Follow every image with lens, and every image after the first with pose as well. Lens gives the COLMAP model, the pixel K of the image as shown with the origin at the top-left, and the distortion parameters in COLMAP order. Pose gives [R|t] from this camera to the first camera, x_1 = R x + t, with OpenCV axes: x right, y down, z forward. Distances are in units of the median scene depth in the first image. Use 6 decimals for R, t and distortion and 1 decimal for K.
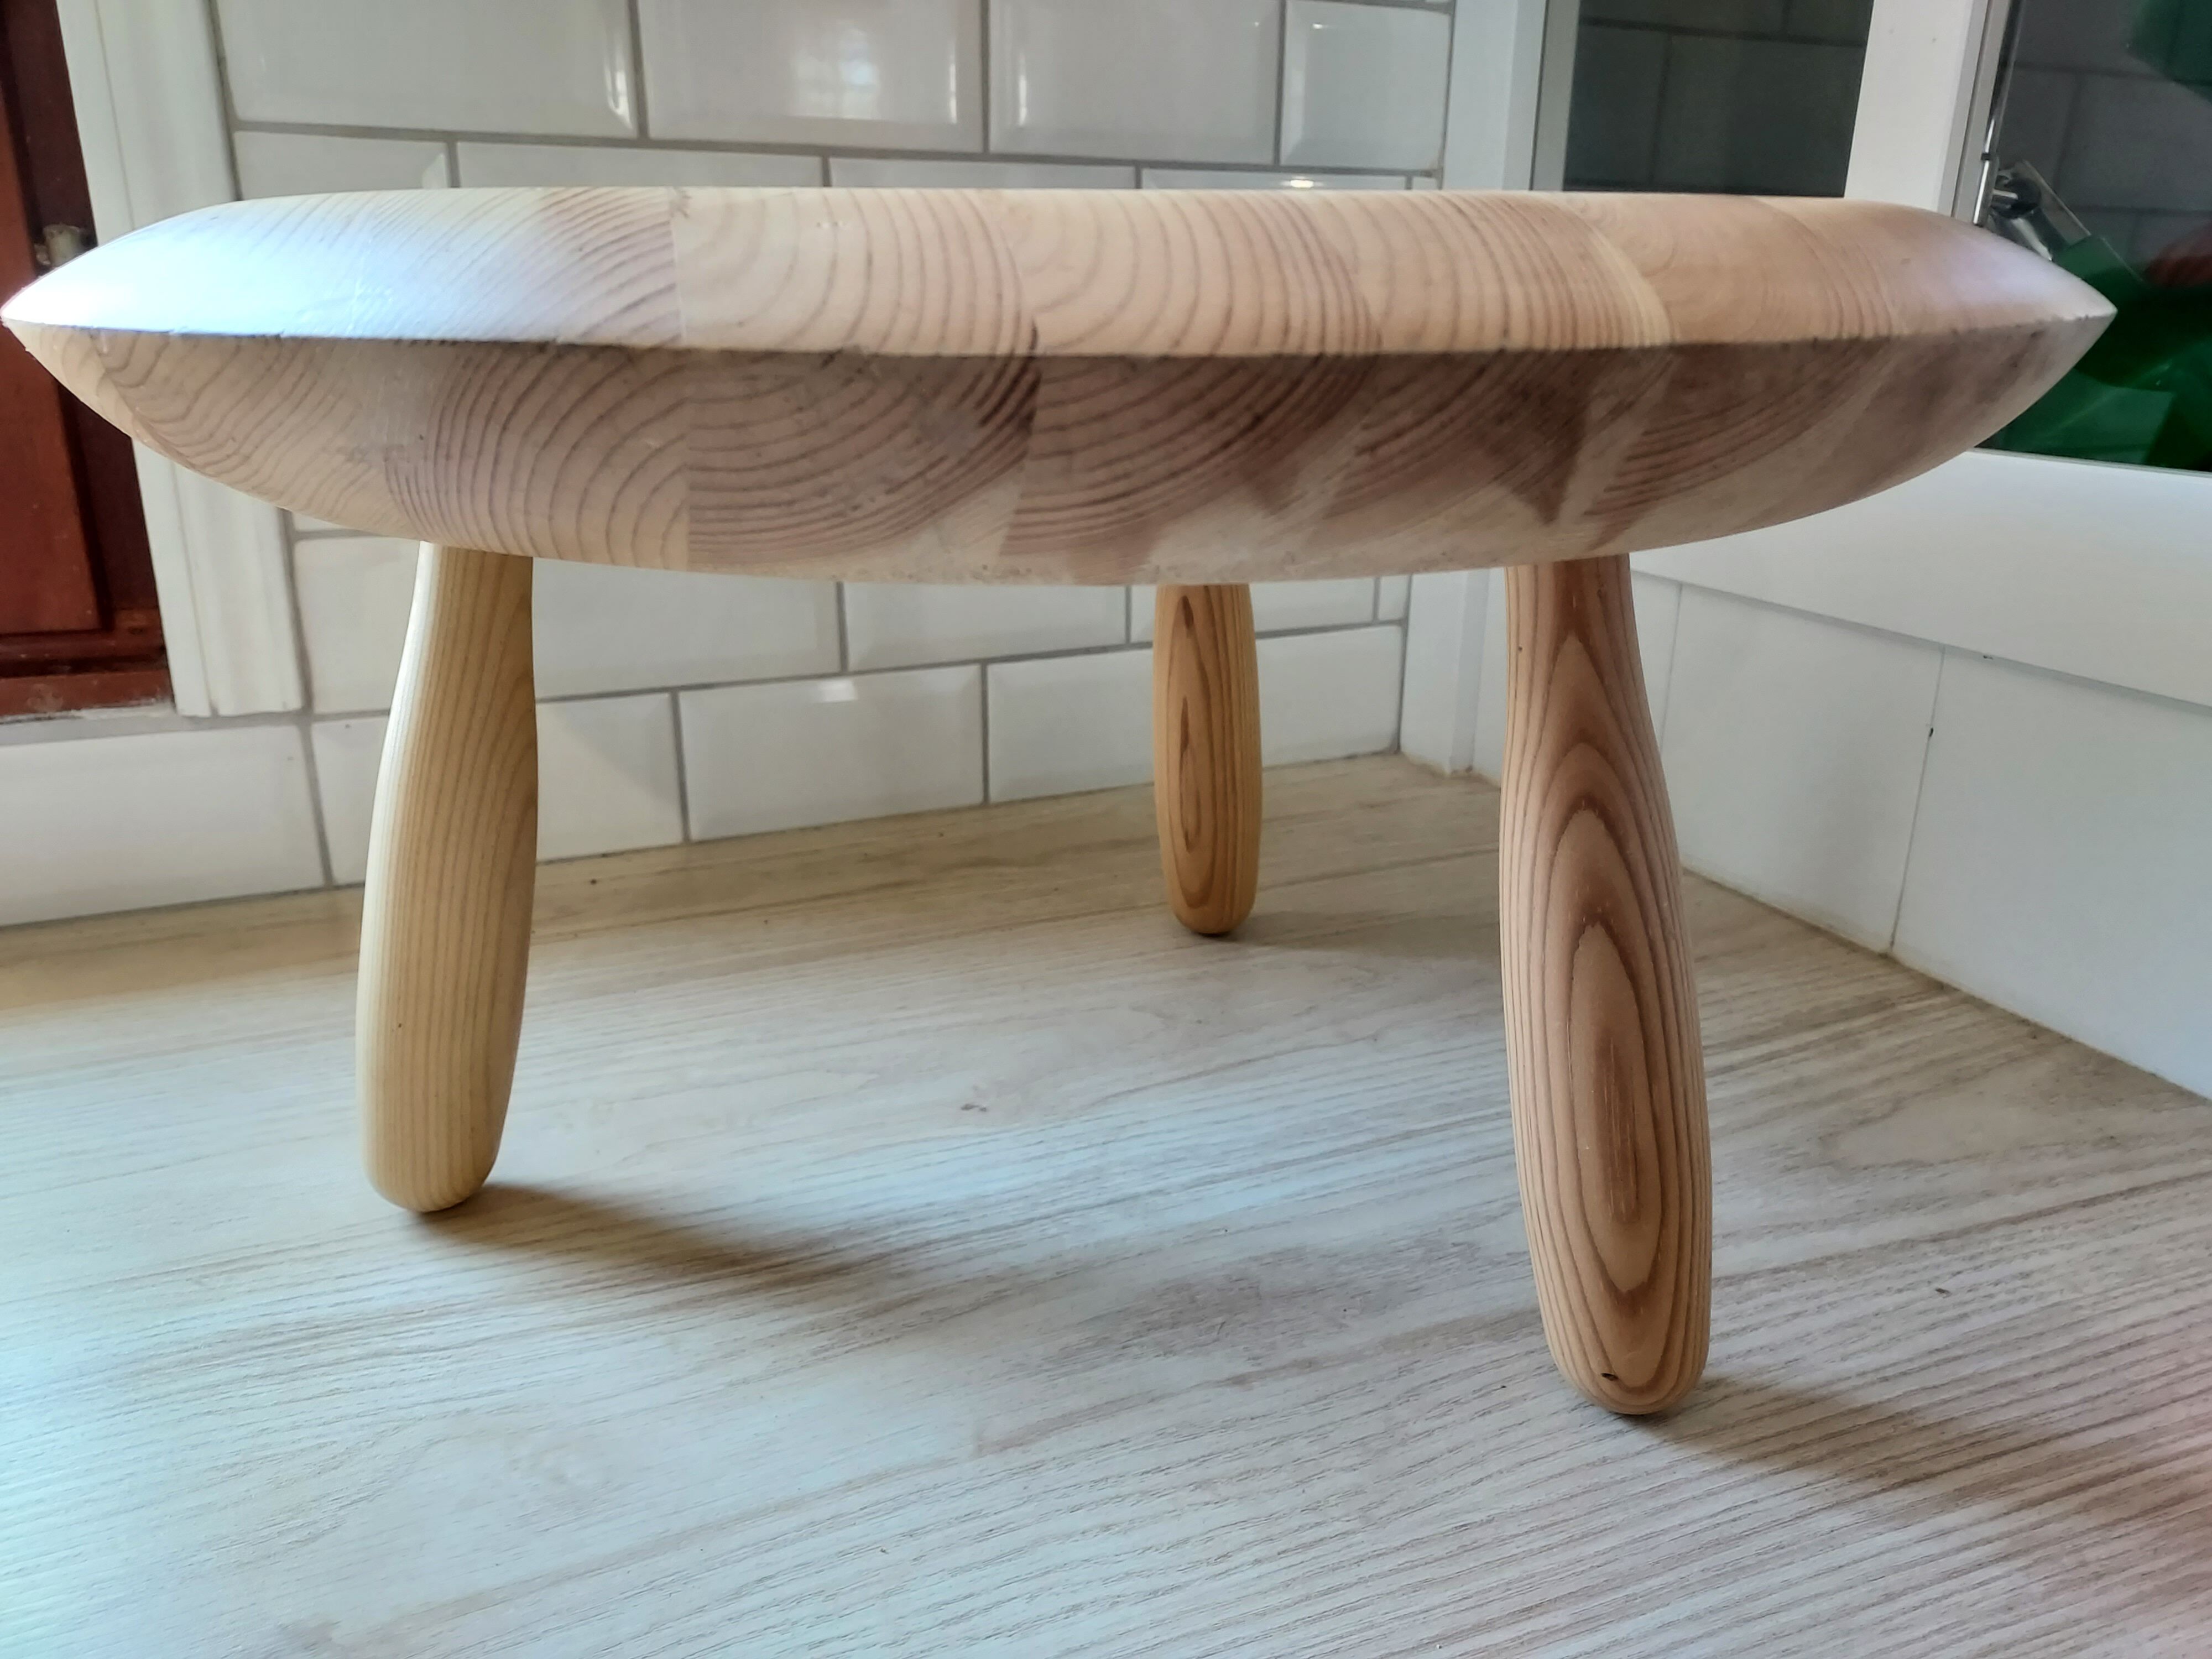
lens RADIAL K [[1618.3, 0, 1106.7], [0, 1618.3, 832.5], [0, 0, 1]] dist [0.015836, 0.008158]
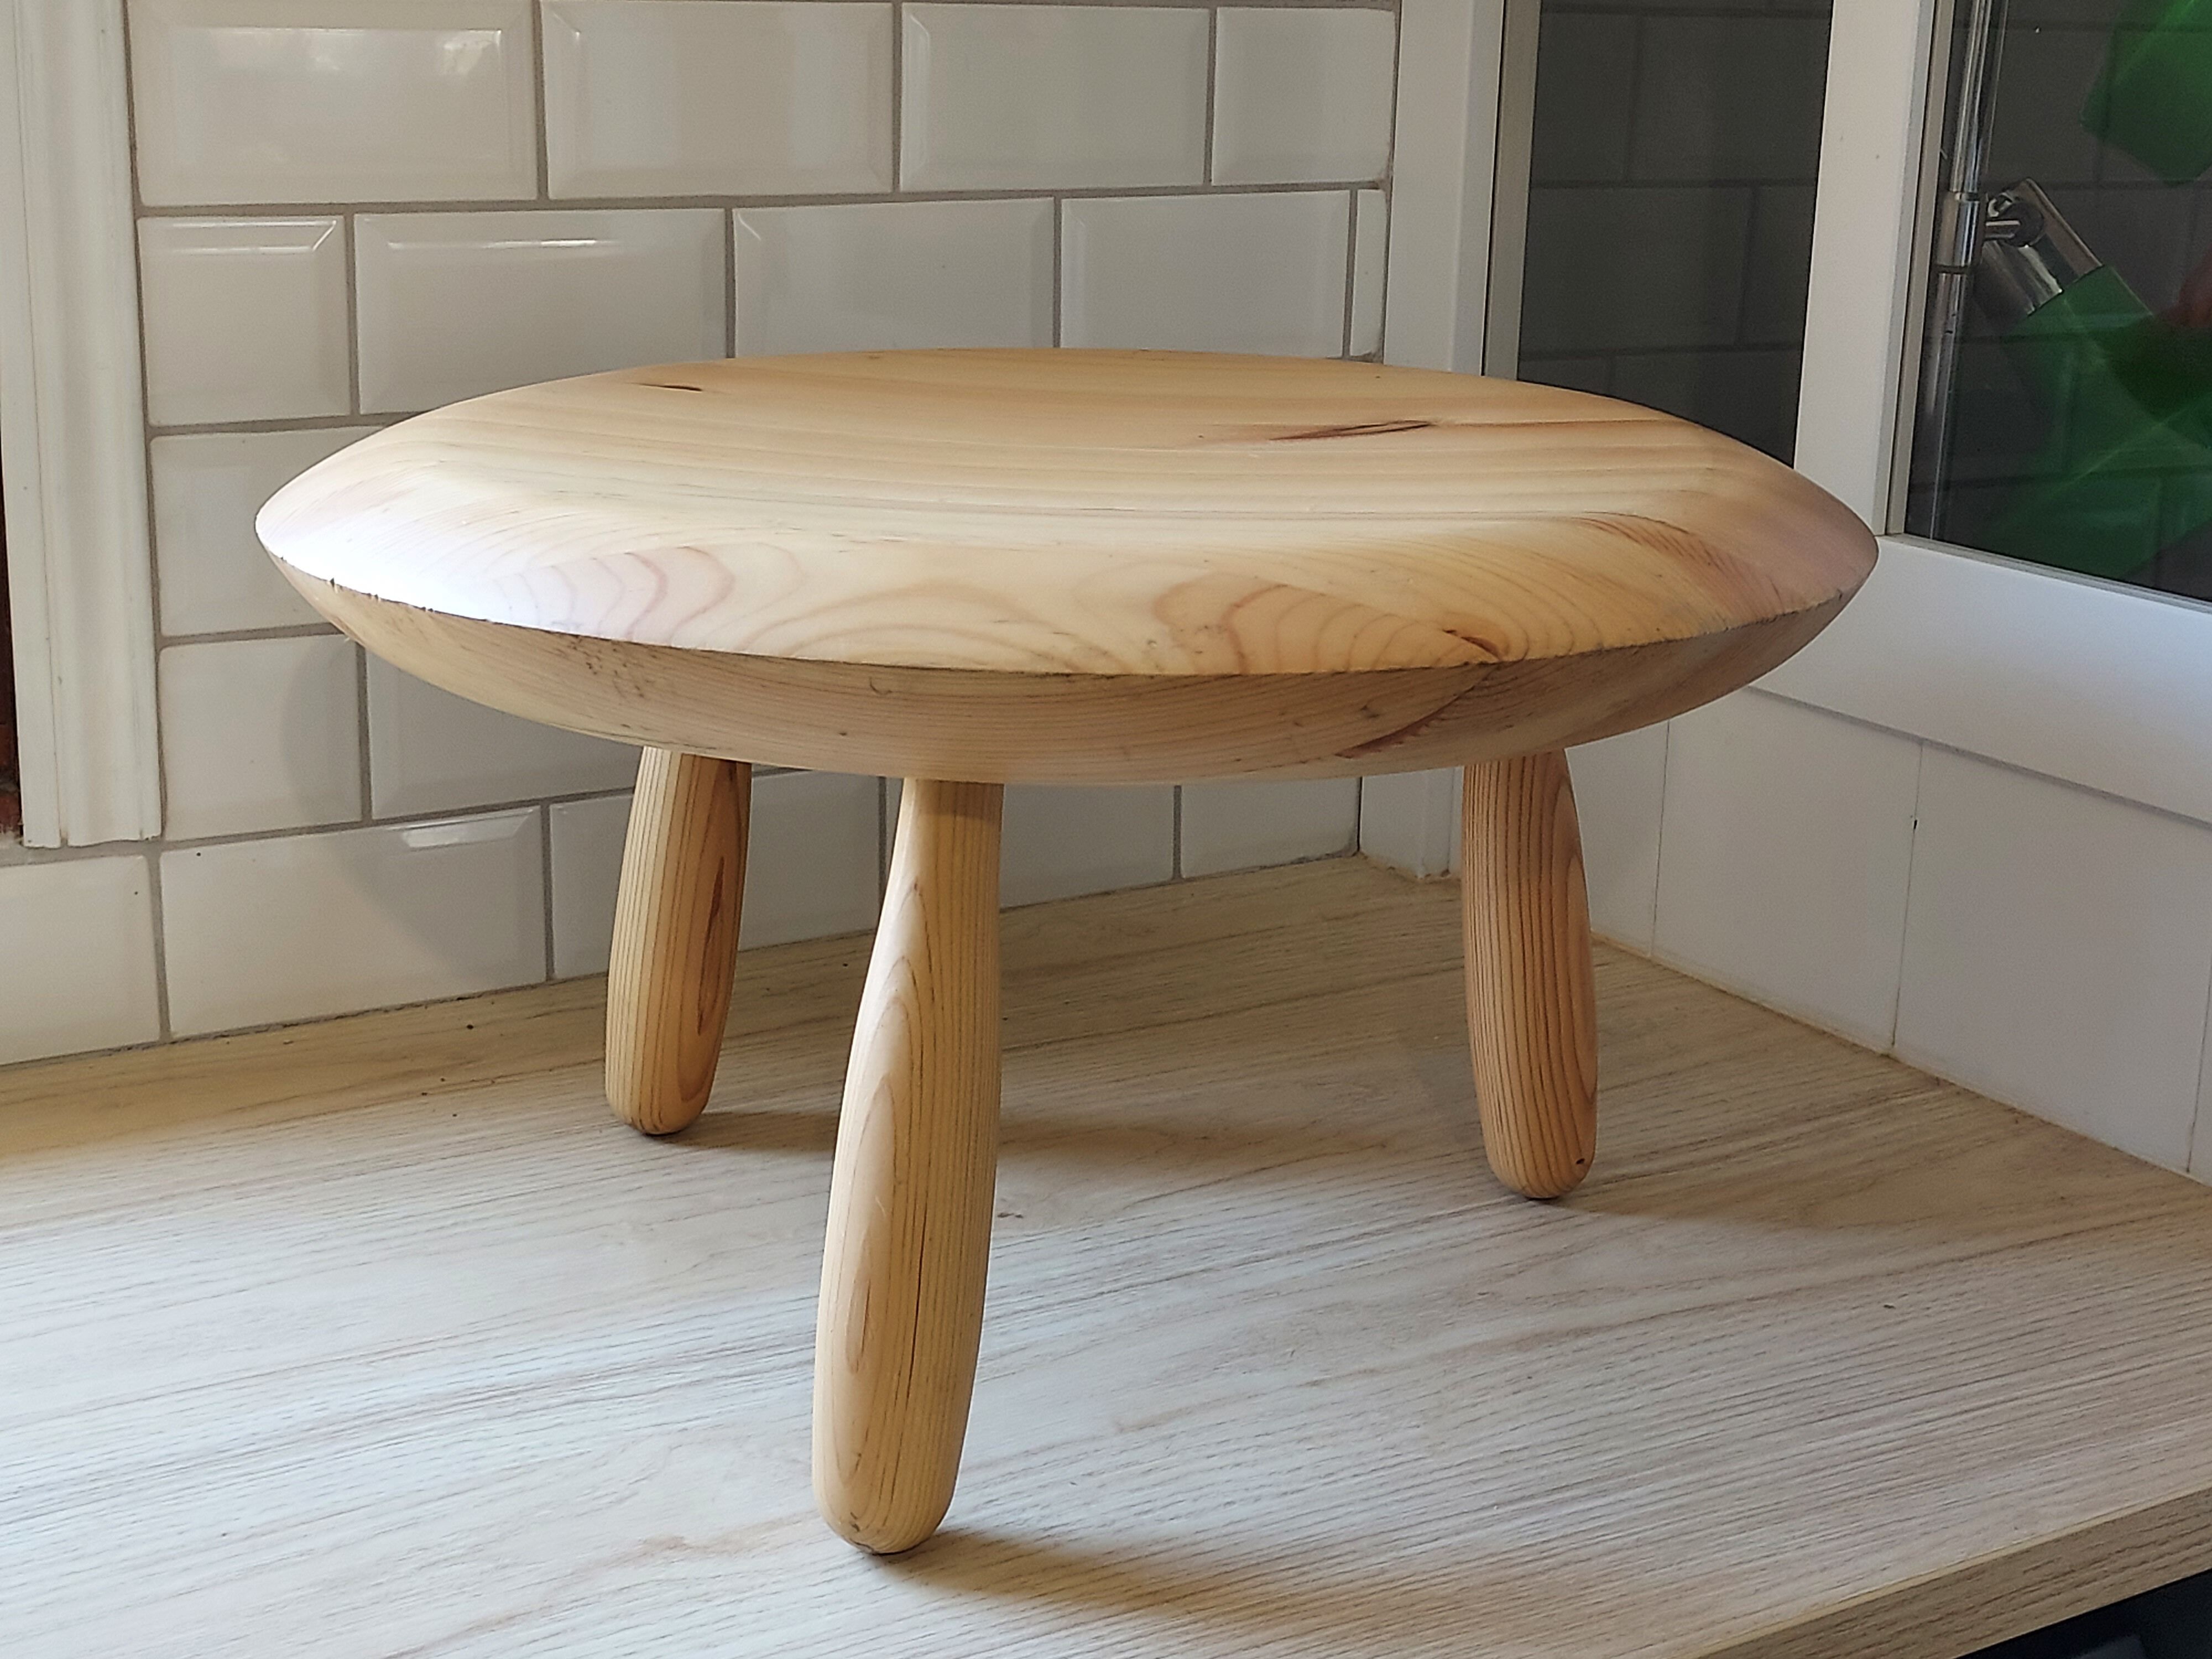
lens RADIAL K [[3156.3, 0, 1111.0], [0, 3156.3, 828.2], [0, 0, 1]] dist [0.065829, 0.000000]
pose [[0.990404, -0.022385, 0.136379, -0.328658], [0.030154, 0.998022, -0.055169, 0.044882], [-0.134874, 0.058752, 0.989119, -1.146628]]
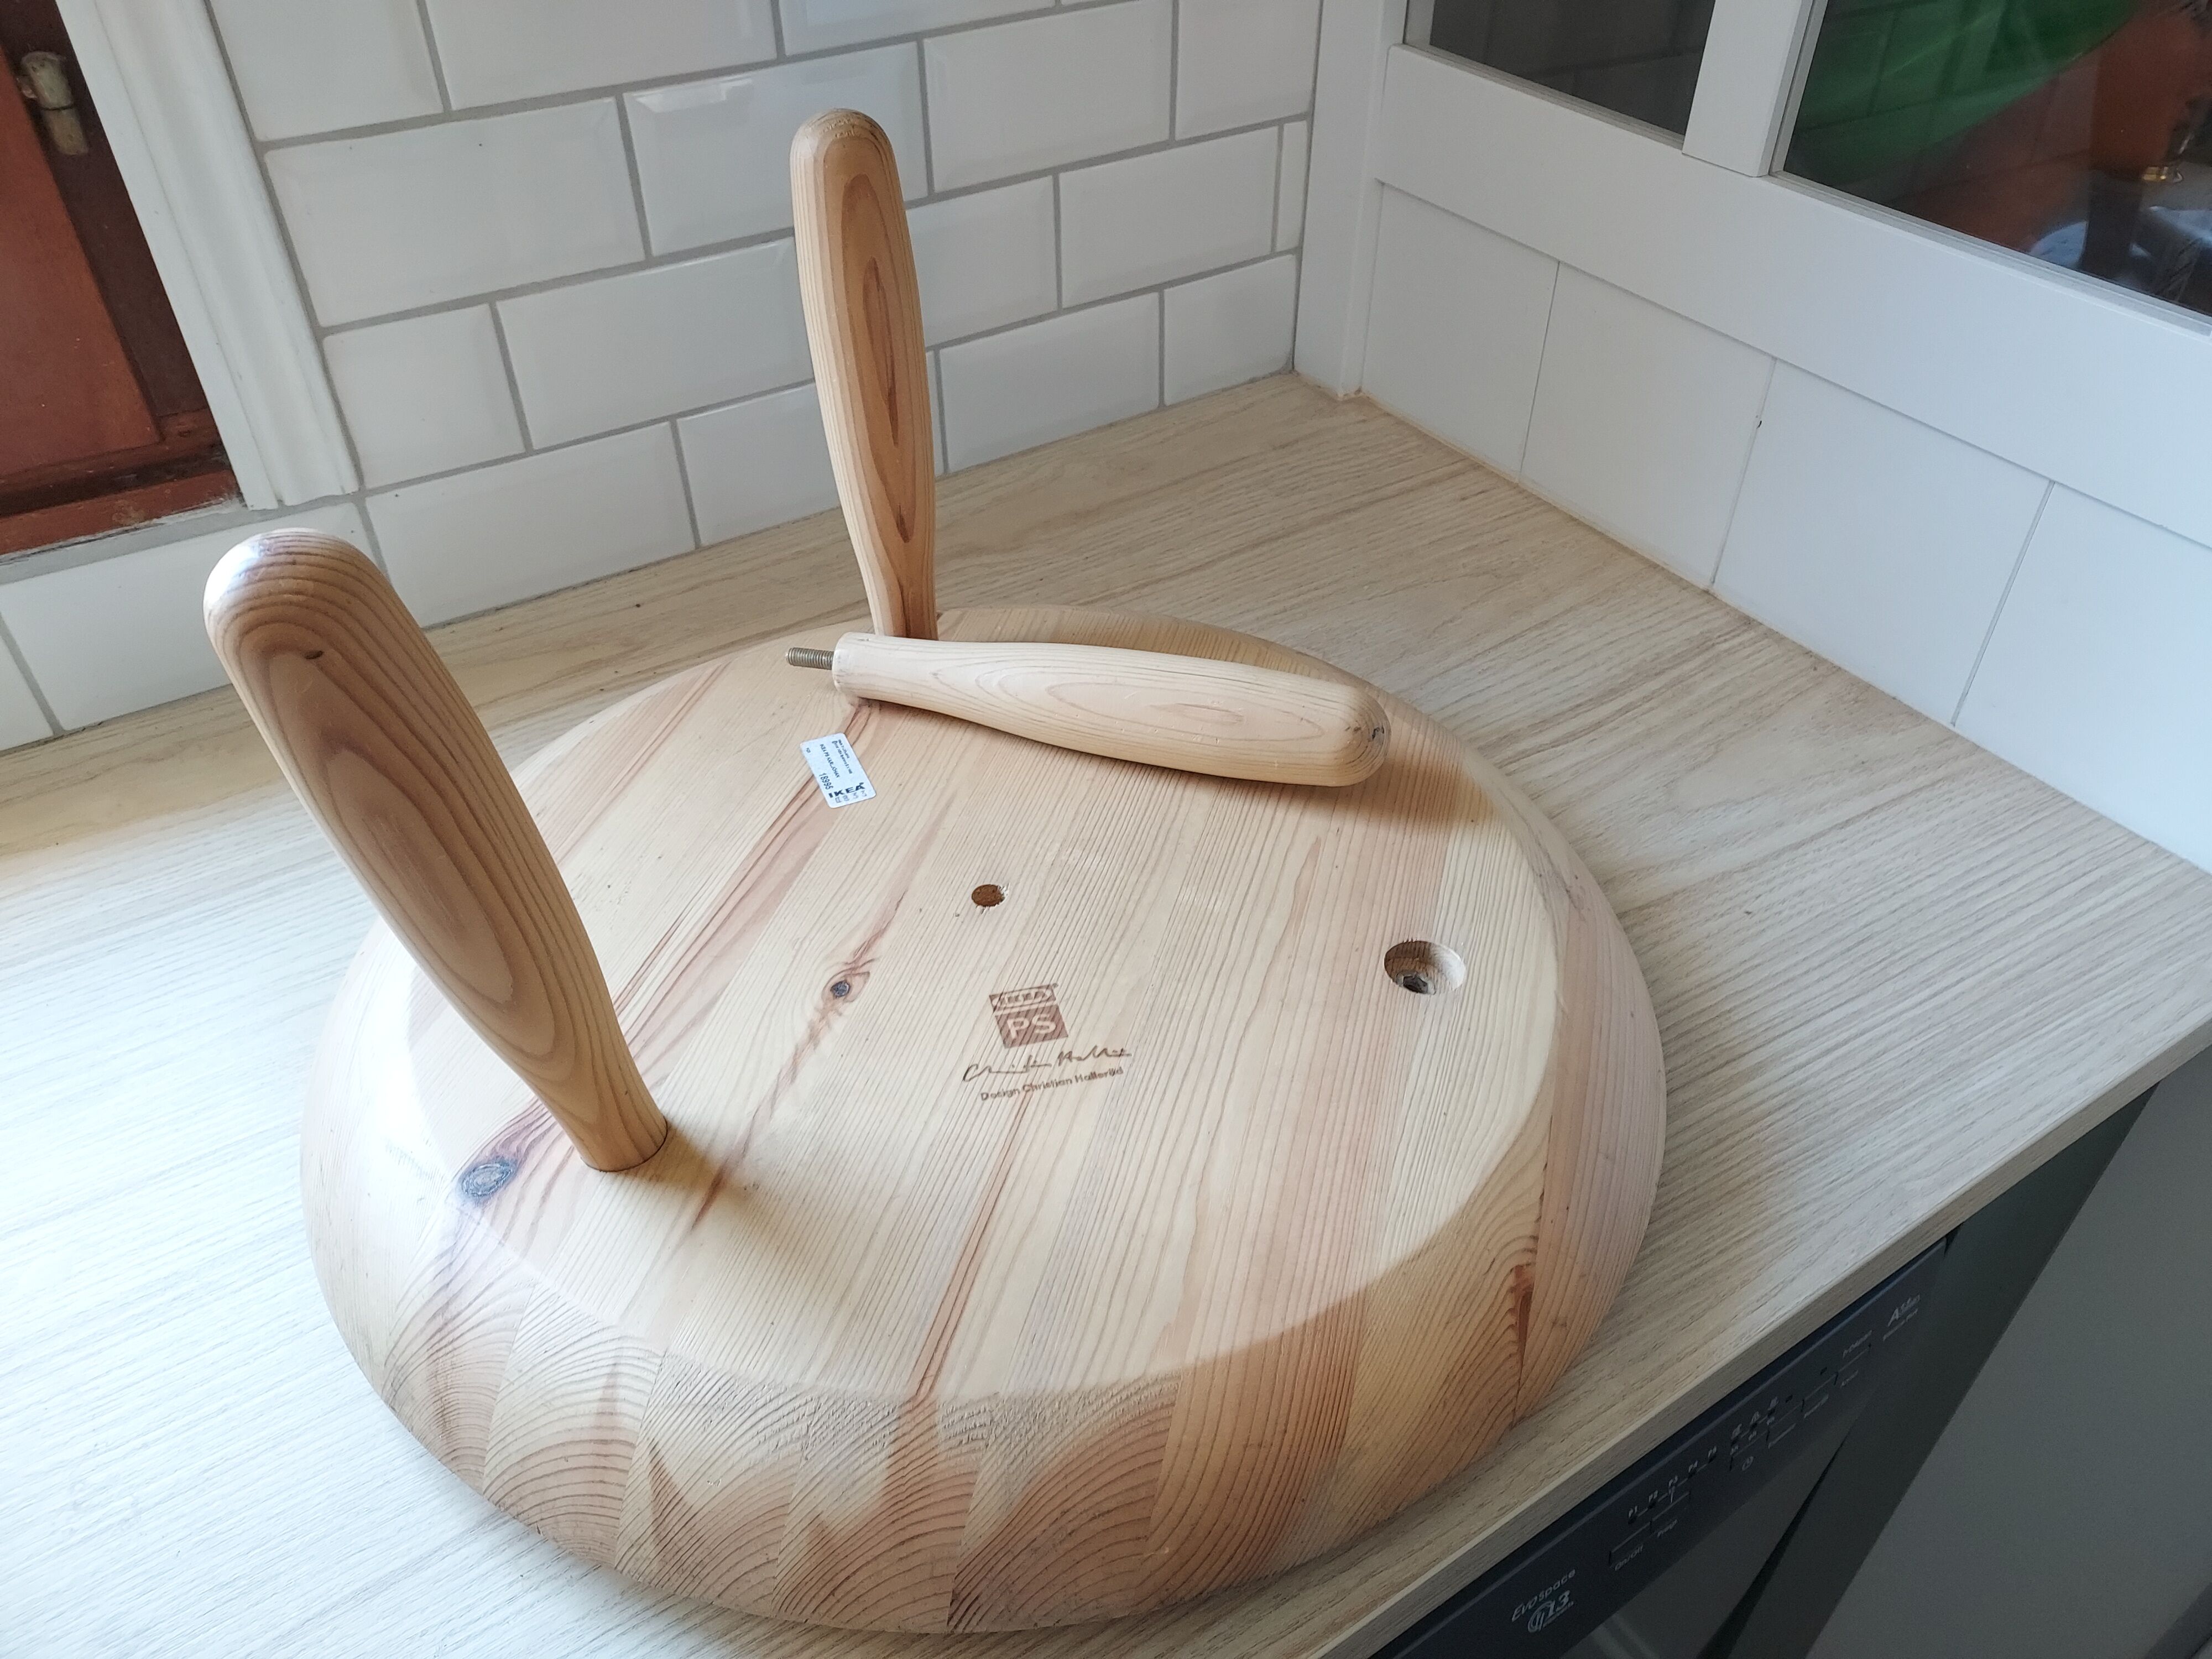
lens RADIAL K [[1618.3, 0, 1107.4], [0, 1618.3, 827.0], [0, 0, 1]] dist [0.015836, 0.008158]
pose [[0.987808, -0.107248, 0.112843, -0.215673], [0.059708, 0.930416, 0.361608, -0.345721], [-0.143773, -0.350462, 0.925476, -0.250062]]
